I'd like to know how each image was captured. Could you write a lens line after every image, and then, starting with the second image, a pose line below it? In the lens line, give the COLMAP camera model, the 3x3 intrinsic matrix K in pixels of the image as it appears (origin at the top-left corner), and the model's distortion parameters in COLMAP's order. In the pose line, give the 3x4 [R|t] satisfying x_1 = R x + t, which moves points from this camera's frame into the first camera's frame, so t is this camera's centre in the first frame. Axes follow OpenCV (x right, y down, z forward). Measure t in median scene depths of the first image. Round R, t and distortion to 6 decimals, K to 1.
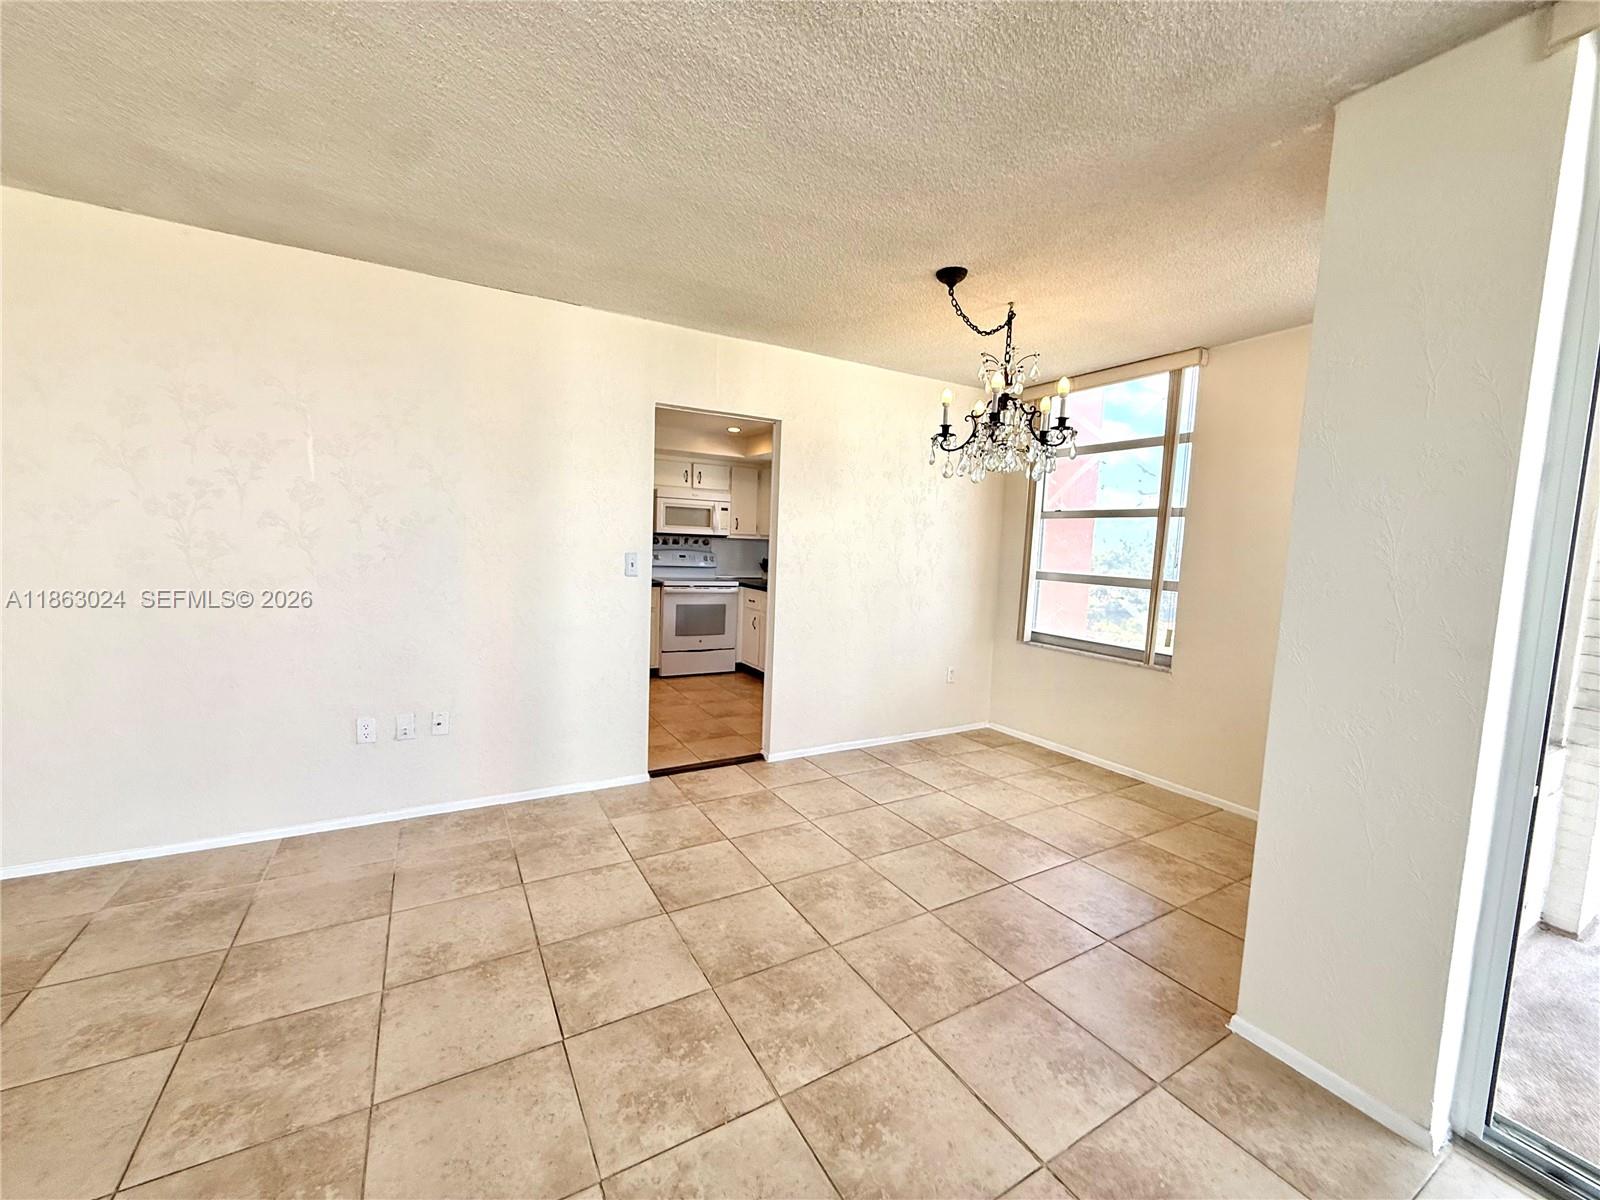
lens RADIAL K [[638.1, 0, 803.7], [0, 638.1, 600.9], [0, 0, 1]] dist [-0.000449, 0.000613]
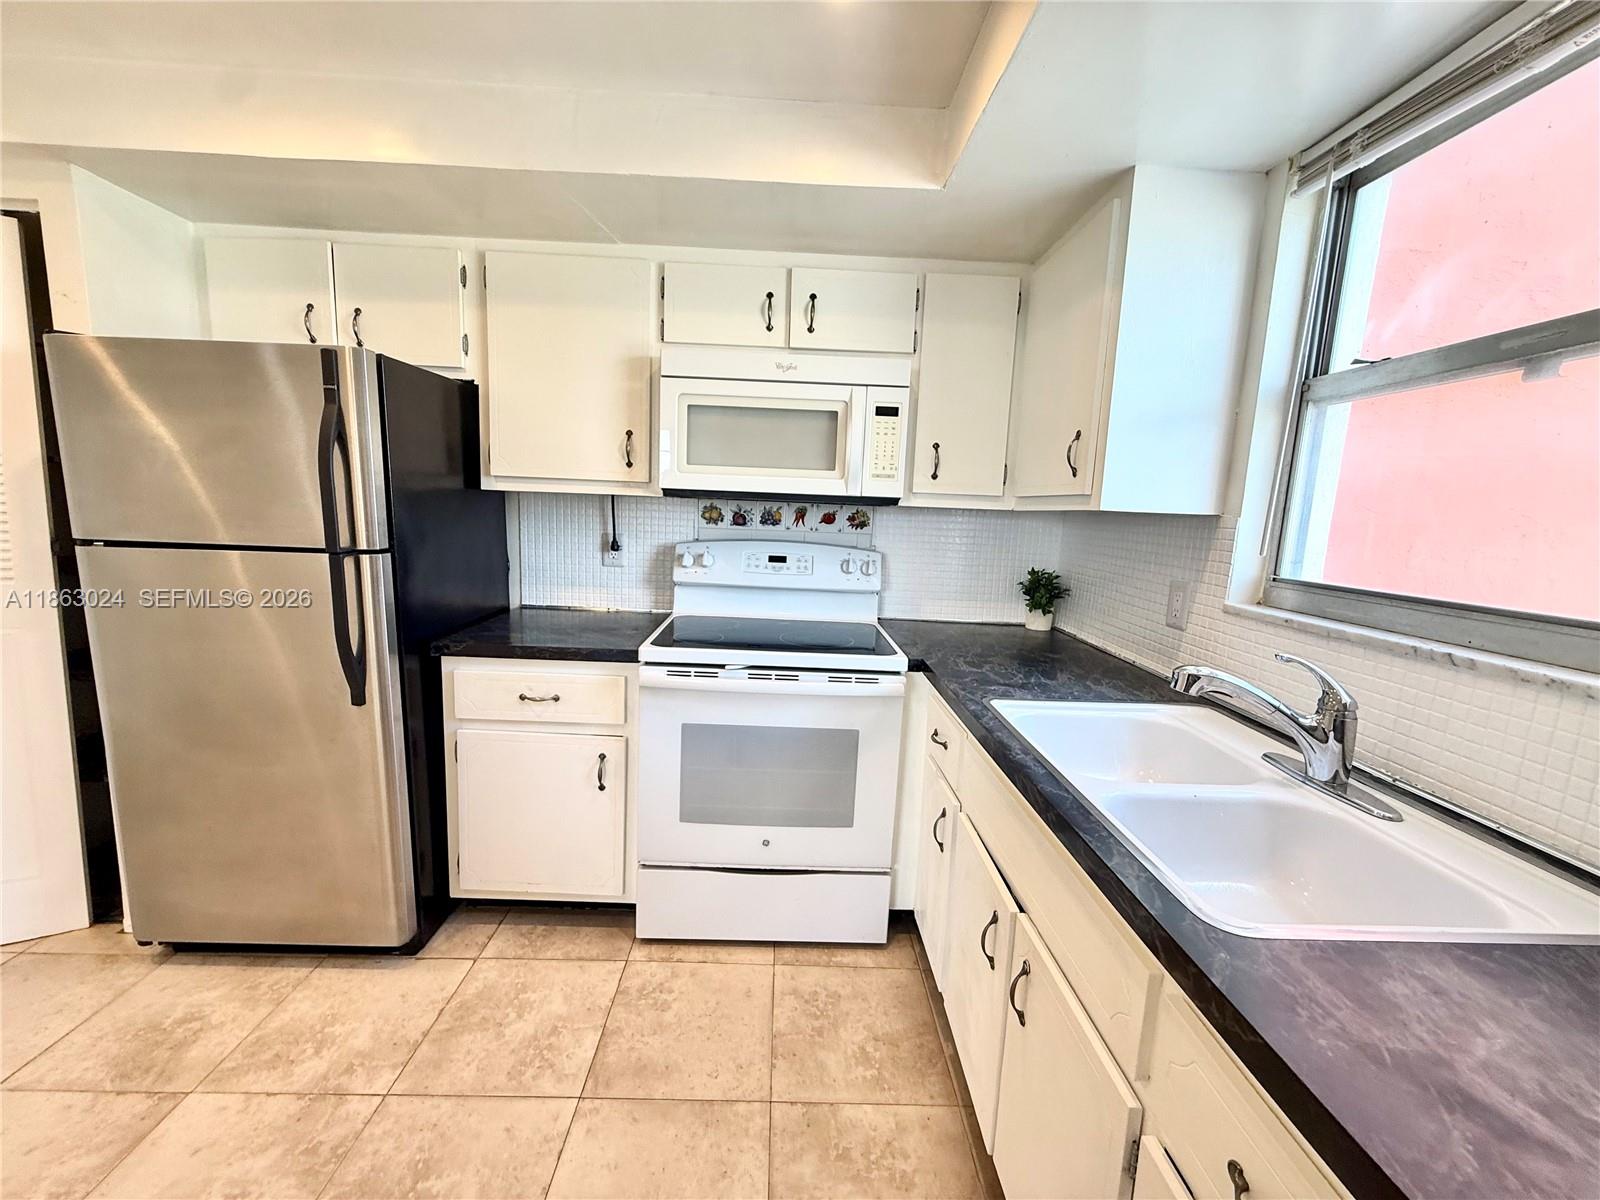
lens RADIAL K [[638.1, 0, 796.2], [0, 638.1, 599.5], [0, 0, 1]] dist [-0.000449, 0.000613]
pose [[0.875330, 0.065709, -0.479040, -0.010054], [-0.050079, 0.997715, 0.045349, -0.066035], [0.480926, -0.015706, 0.876621, 0.716301]]
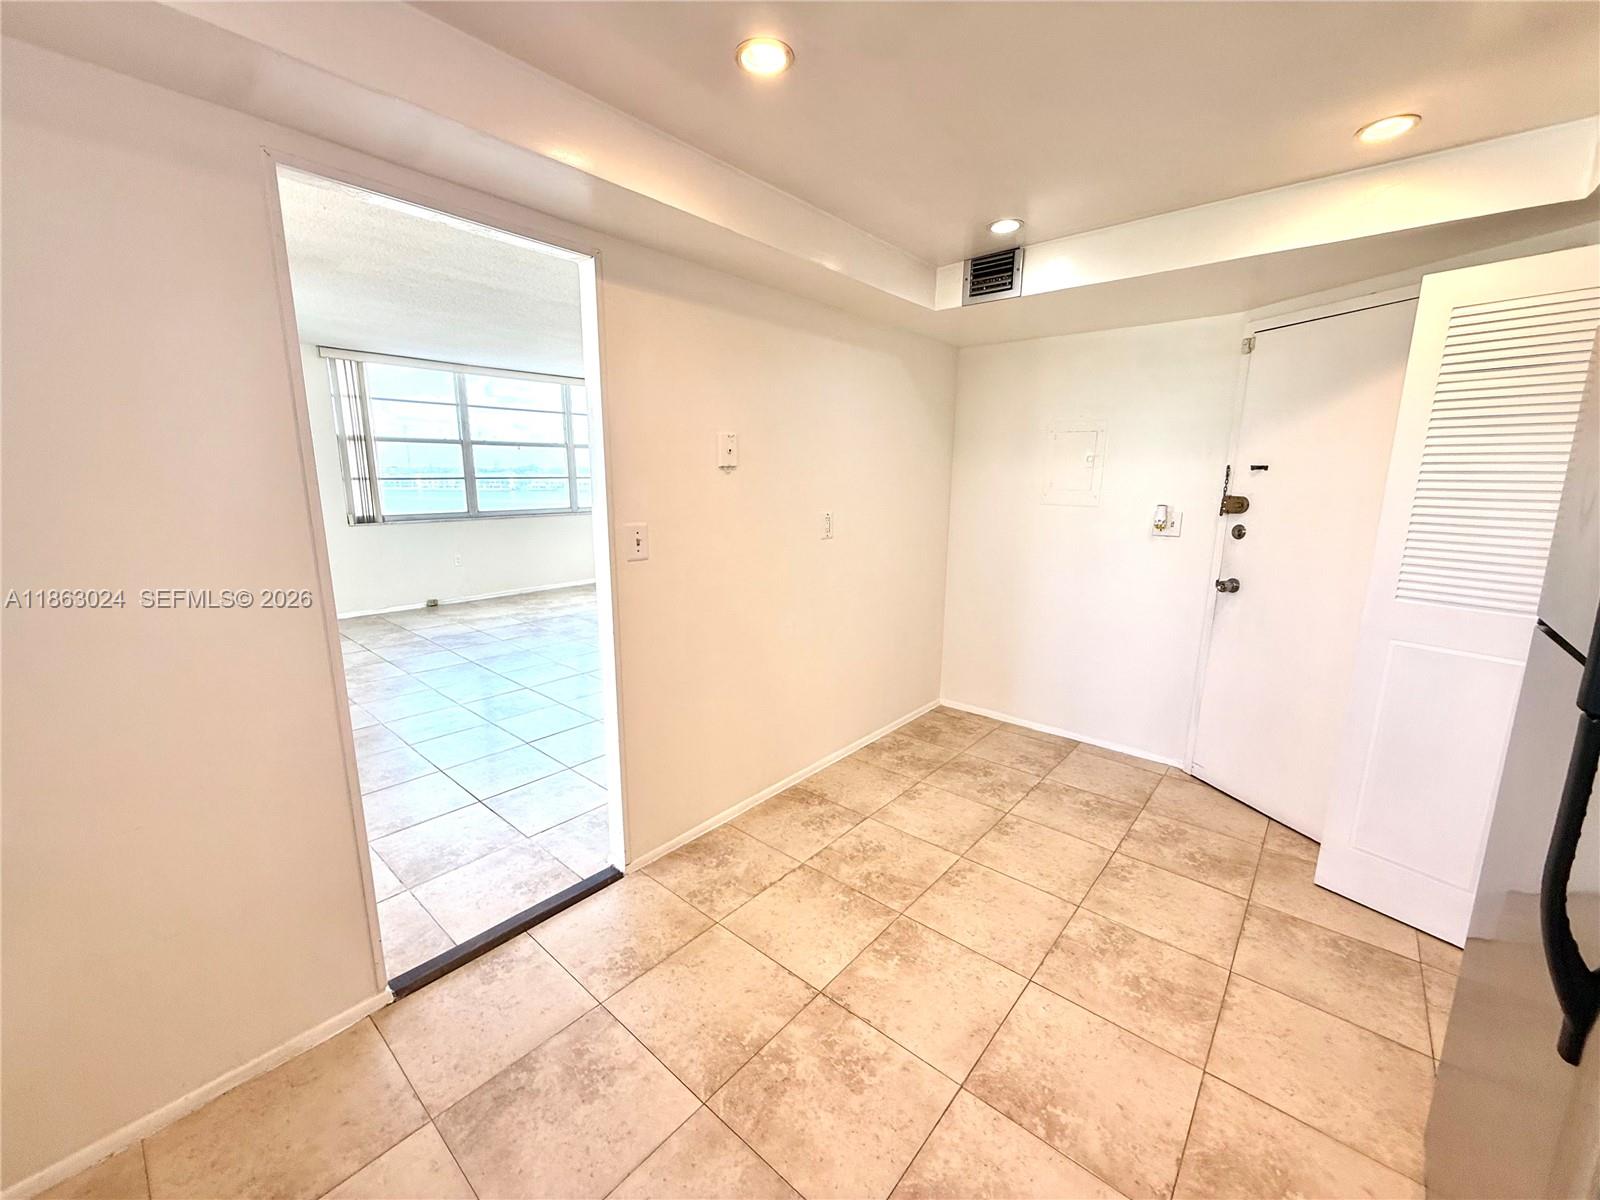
lens RADIAL K [[638.1, 0, 798.7], [0, 638.1, 593.7], [0, 0, 1]] dist [-0.000449, 0.000613]
pose [[-0.944115, 0.019138, -0.329060, -0.123611], [-0.073090, 0.961304, 0.265615, -0.103475], [0.321410, 0.274823, -0.906183, 0.895863]]
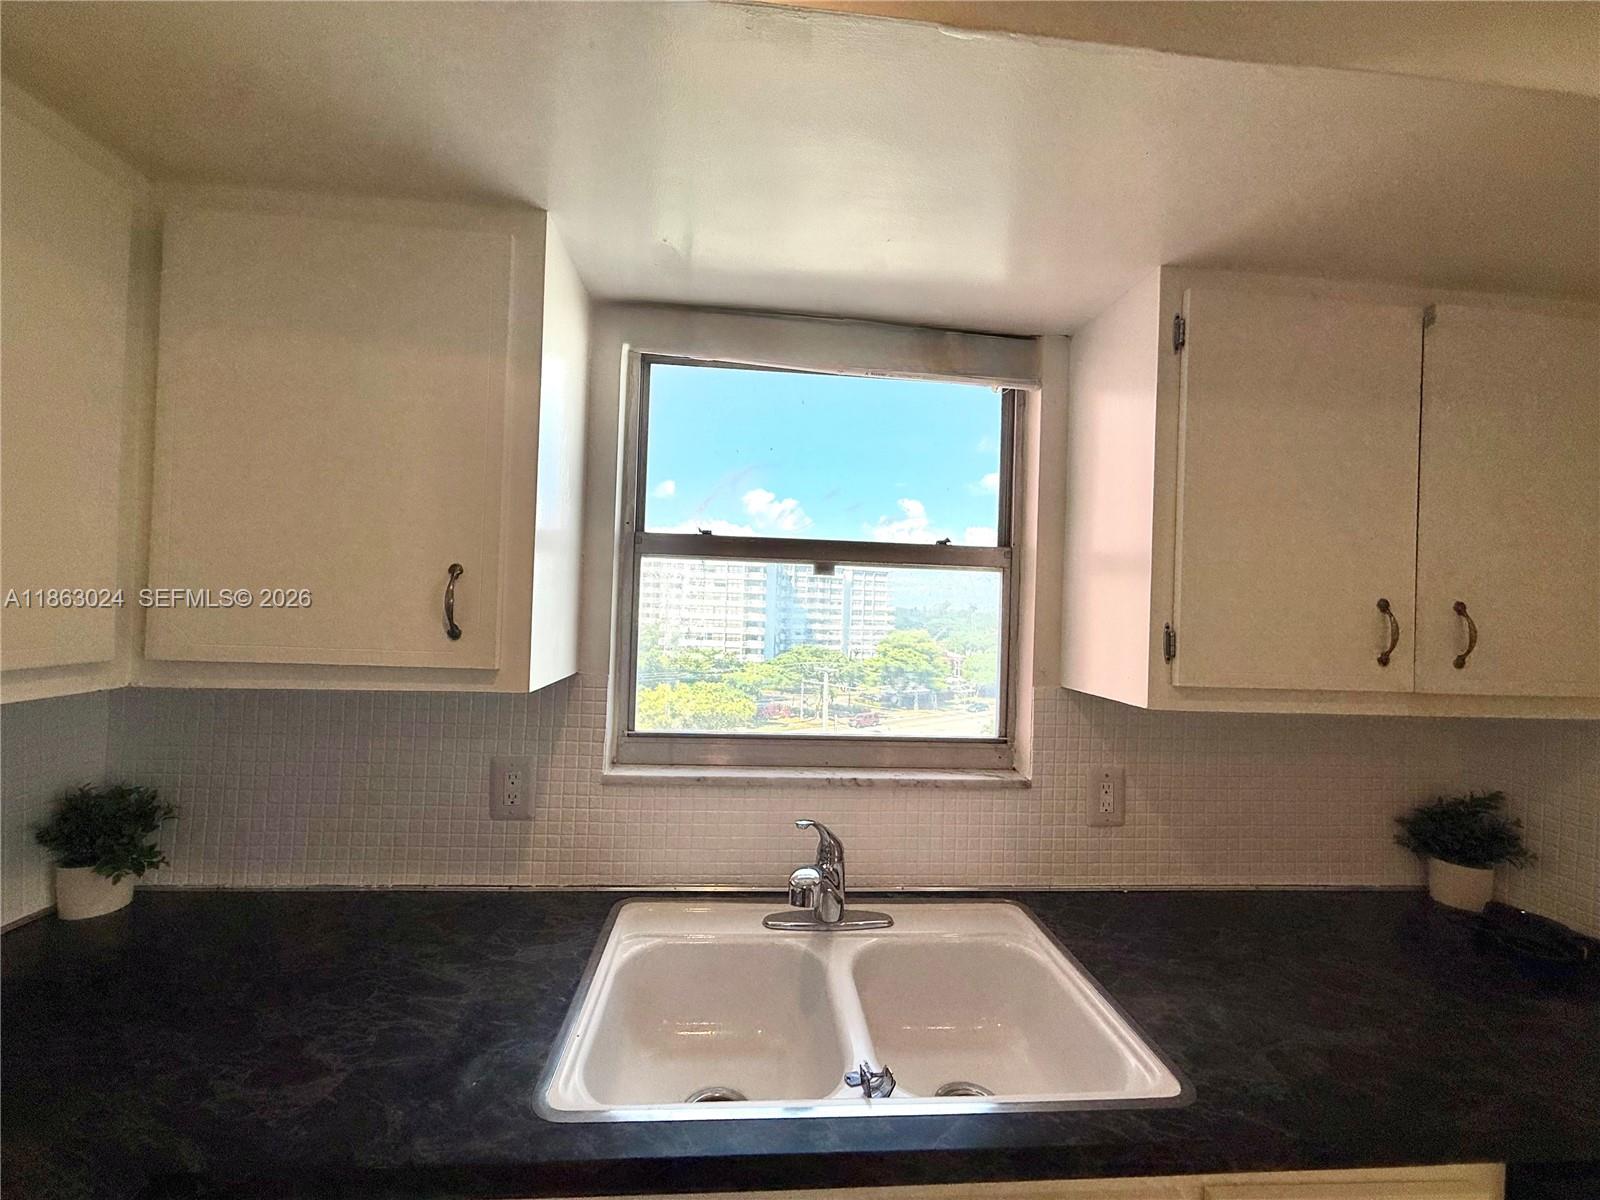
lens RADIAL K [[638.1, 0, 799.0], [0, 638.1, 596.5], [0, 0, 1]] dist [-0.000449, 0.000613]
pose [[0.427491, -0.014451, 0.903904, -0.143232], [0.062351, 0.997963, -0.013533, -0.112692], [-0.901867, 0.062145, 0.427521, 0.854973]]
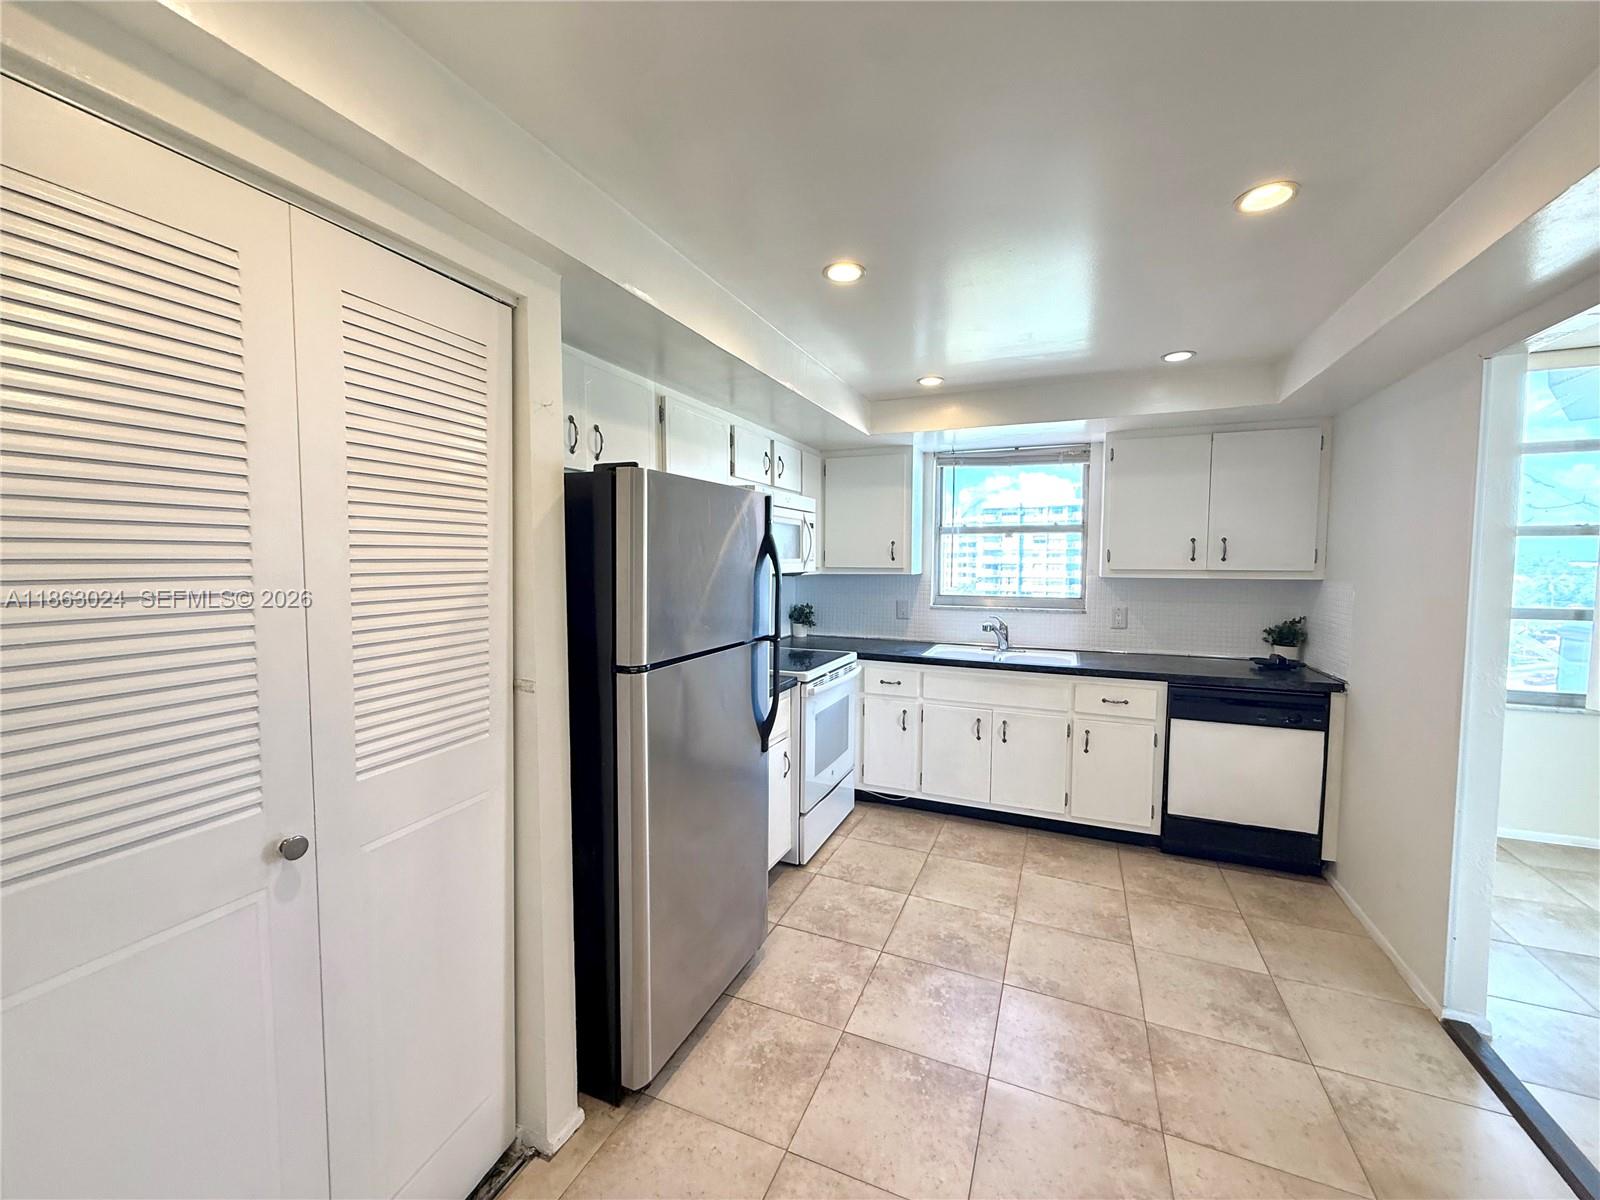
lens RADIAL K [[638.1, 0, 795.9], [0, 638.1, 598.9], [0, 0, 1]] dist [-0.000449, 0.000613]
pose [[0.802231, -0.075941, 0.592164, -0.477851], [0.082923, 0.996436, 0.015447, -0.090133], [-0.591227, 0.036711, 0.805670, 0.562756]]
